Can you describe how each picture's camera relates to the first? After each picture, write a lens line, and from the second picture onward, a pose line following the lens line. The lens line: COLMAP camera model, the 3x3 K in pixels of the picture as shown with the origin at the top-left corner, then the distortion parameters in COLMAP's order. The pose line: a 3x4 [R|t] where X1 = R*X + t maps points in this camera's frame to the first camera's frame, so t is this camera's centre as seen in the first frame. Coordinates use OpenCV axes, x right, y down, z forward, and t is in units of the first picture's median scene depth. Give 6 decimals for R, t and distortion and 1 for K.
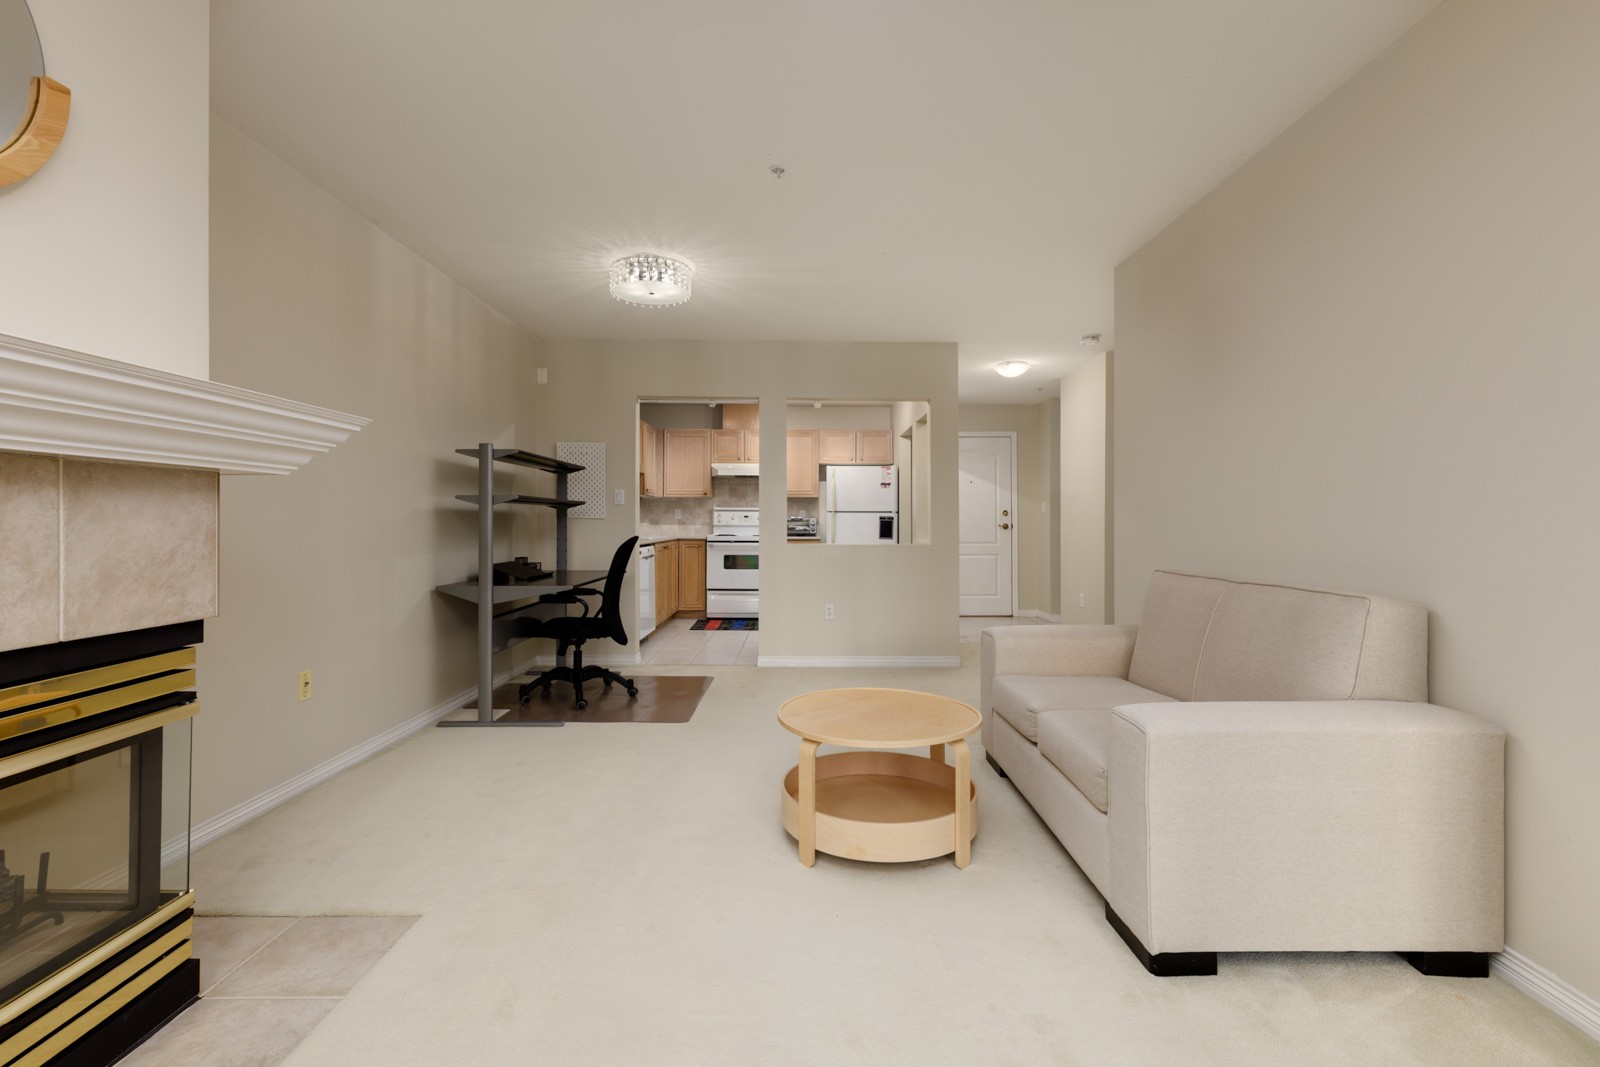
lens RADIAL K [[716.5, 0, 809.4], [0, 716.5, 522.7], [0, 0, 1]] dist [0.000537, -0.000158]
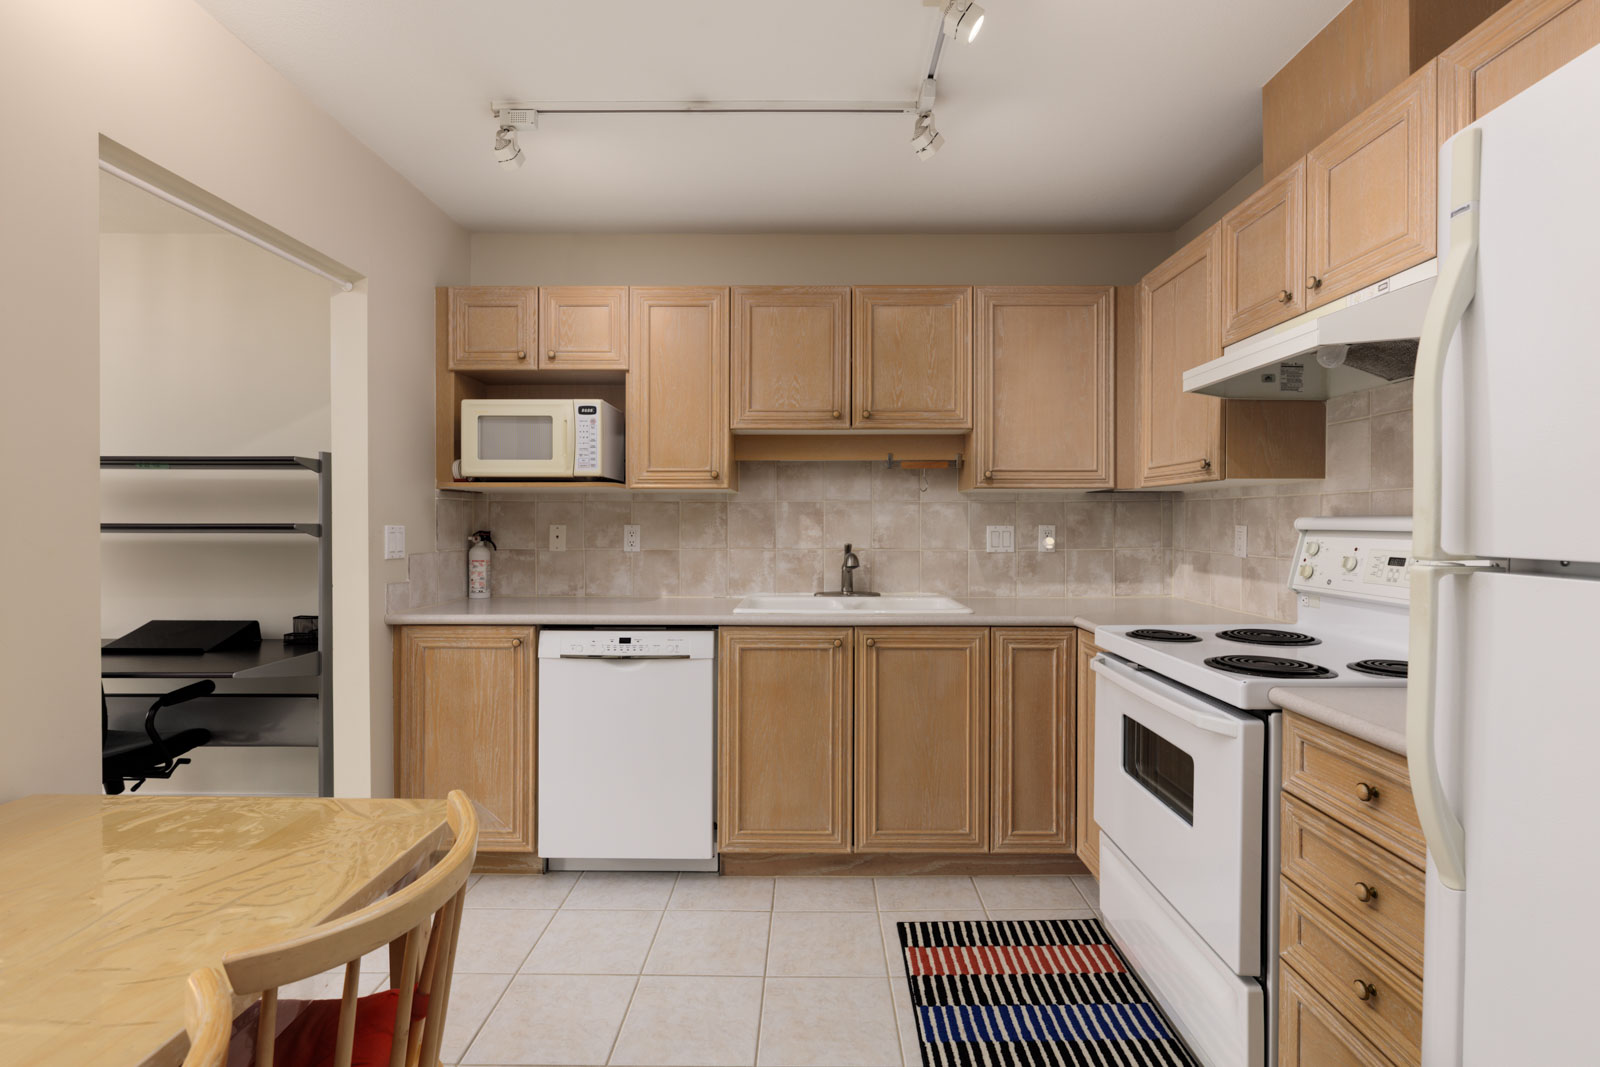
lens RADIAL K [[752.0, 0, 808.5], [0, 752.0, 532.4], [0, 0, 1]] dist [0.006566, 0.000774]
pose [[-0.018600, 0.011020, -0.999766, 0.139173], [-0.001965, 0.999937, 0.011059, -0.019734], [0.999825, 0.002170, -0.018578, 0.860201]]
